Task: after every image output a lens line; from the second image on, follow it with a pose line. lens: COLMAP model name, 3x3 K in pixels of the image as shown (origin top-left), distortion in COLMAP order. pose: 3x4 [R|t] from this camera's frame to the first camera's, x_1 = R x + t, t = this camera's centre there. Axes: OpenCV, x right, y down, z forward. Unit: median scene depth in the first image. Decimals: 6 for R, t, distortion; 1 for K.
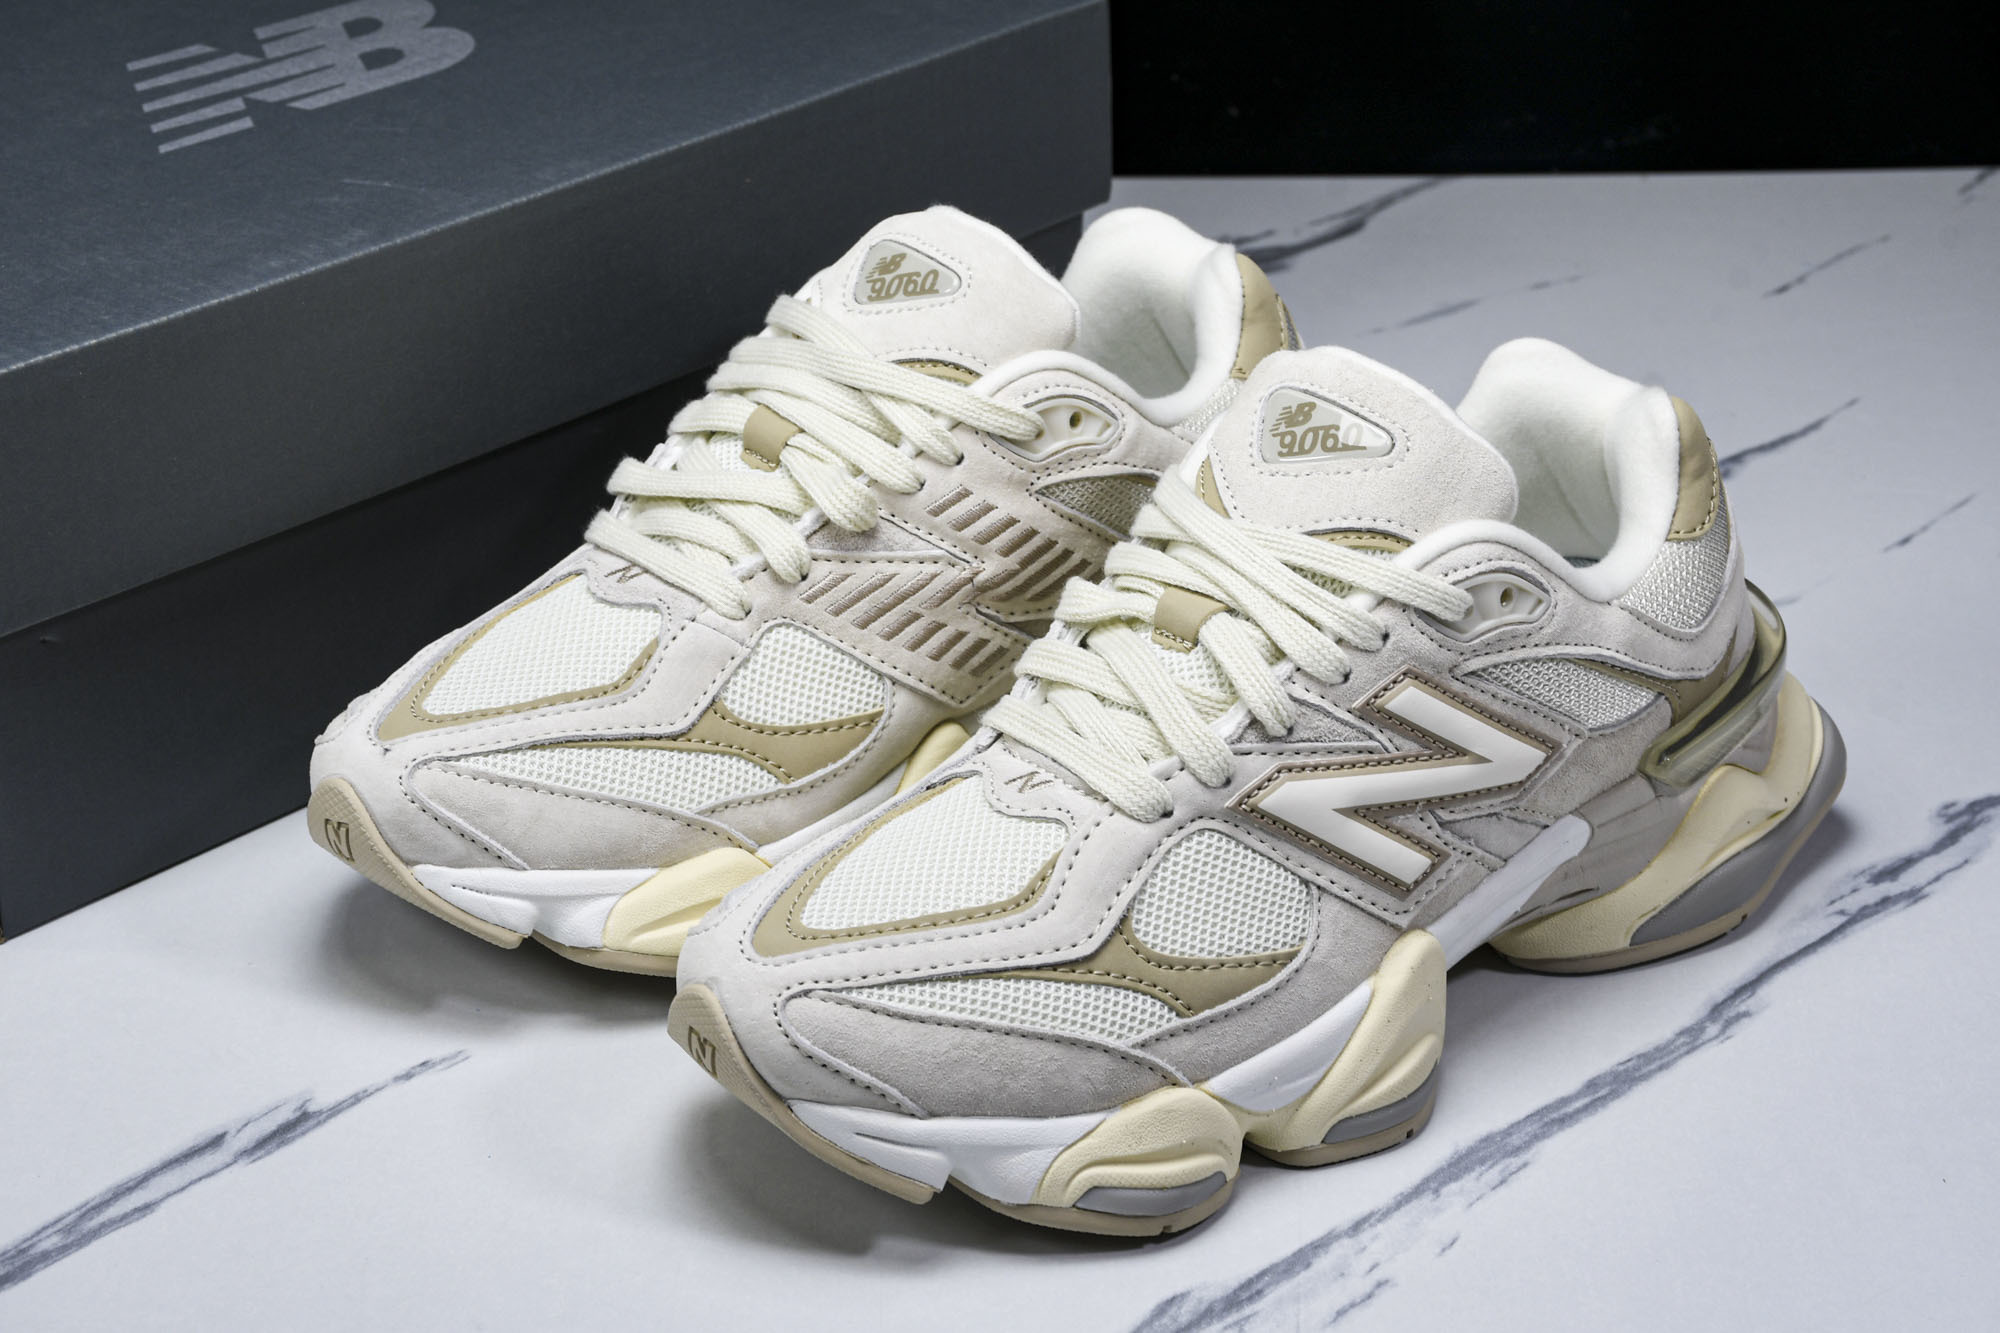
lens RADIAL K [[4039.6, 0, 988.0], [0, 4039.6, 656.7], [0, 0, 1]] dist [0.278596, 0.038995]
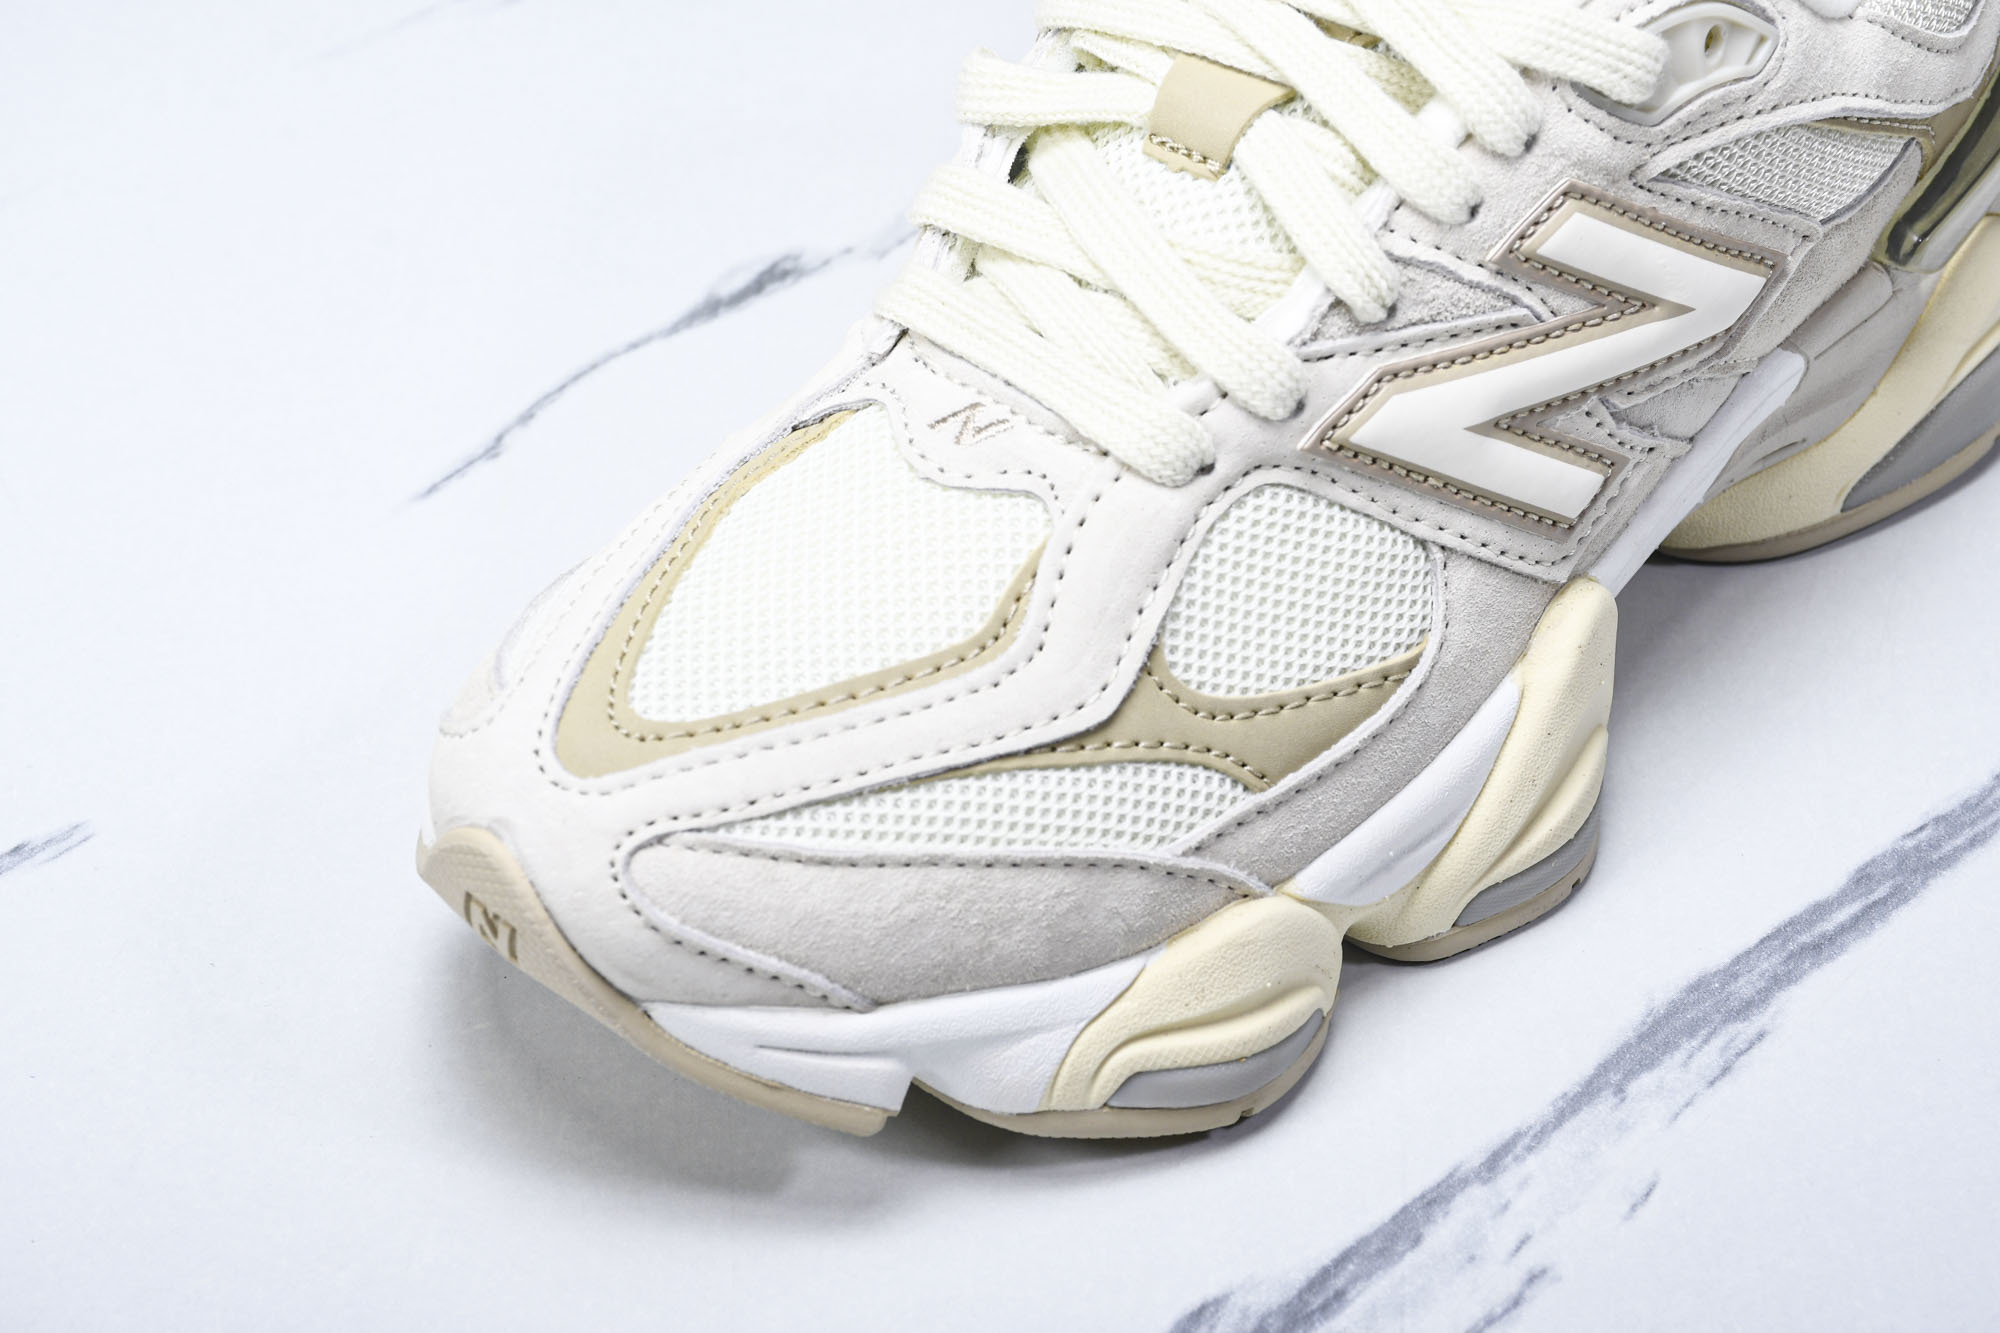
lens RADIAL K [[4505.8, 0, 1000.8], [0, 4505.8, 750.4], [0, 0, 1]] dist [0.271181, 0.507793]
pose [[0.990709, -0.095017, 0.097298, -0.056624], [0.068716, 0.967138, 0.244789, -0.088698], [-0.117360, -0.235829, 0.964682, 0.329432]]
